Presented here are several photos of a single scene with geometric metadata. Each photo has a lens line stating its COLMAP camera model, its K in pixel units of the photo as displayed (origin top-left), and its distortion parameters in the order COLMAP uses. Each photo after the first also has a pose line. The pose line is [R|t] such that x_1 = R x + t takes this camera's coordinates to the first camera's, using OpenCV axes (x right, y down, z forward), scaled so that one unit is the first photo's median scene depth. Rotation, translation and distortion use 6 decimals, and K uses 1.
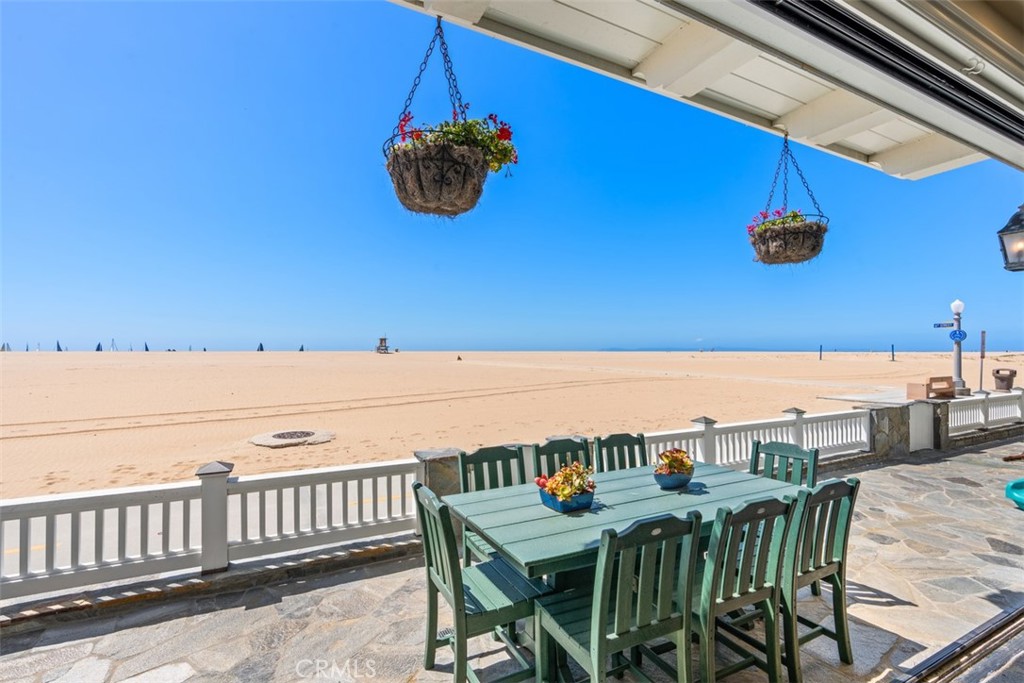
lens RADIAL K [[465.1, 0, 512.0], [0, 465.1, 341.5], [0, 0, 1]] dist [-0.001668, 0.000132]
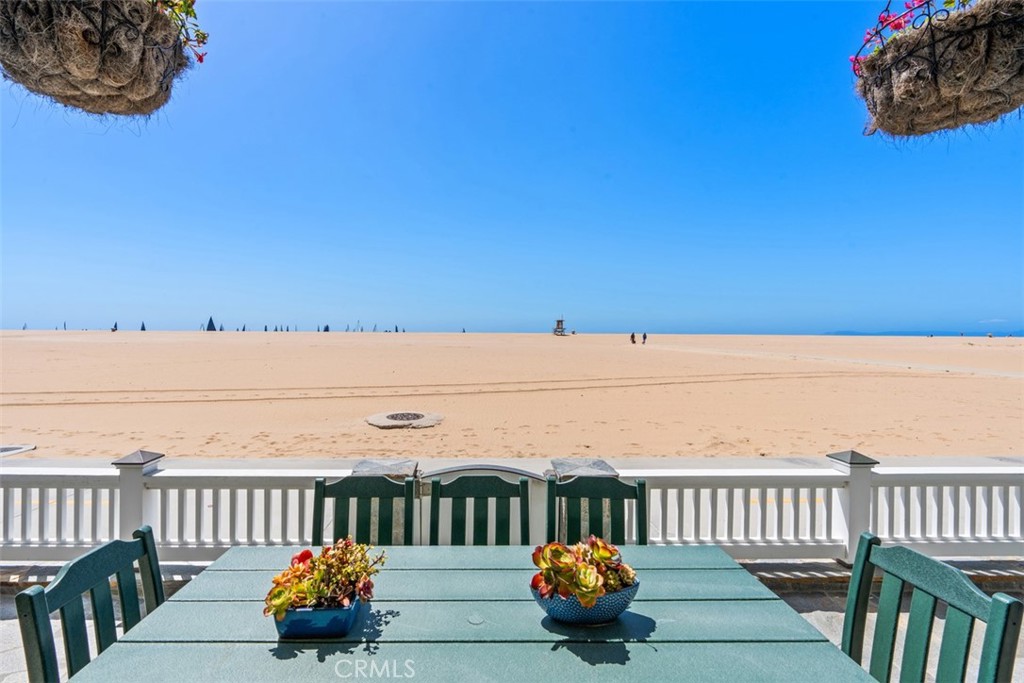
lens RADIAL K [[477.2, 0, 507.0], [0, 477.2, 335.3], [0, 0, 1]] dist [-0.003891, 0.000314]
pose [[0.908252, 0.008605, -0.418334, 0.291121], [0.001597, 0.999710, 0.024030, 0.006295], [0.418420, -0.022494, 0.907975, 0.320329]]
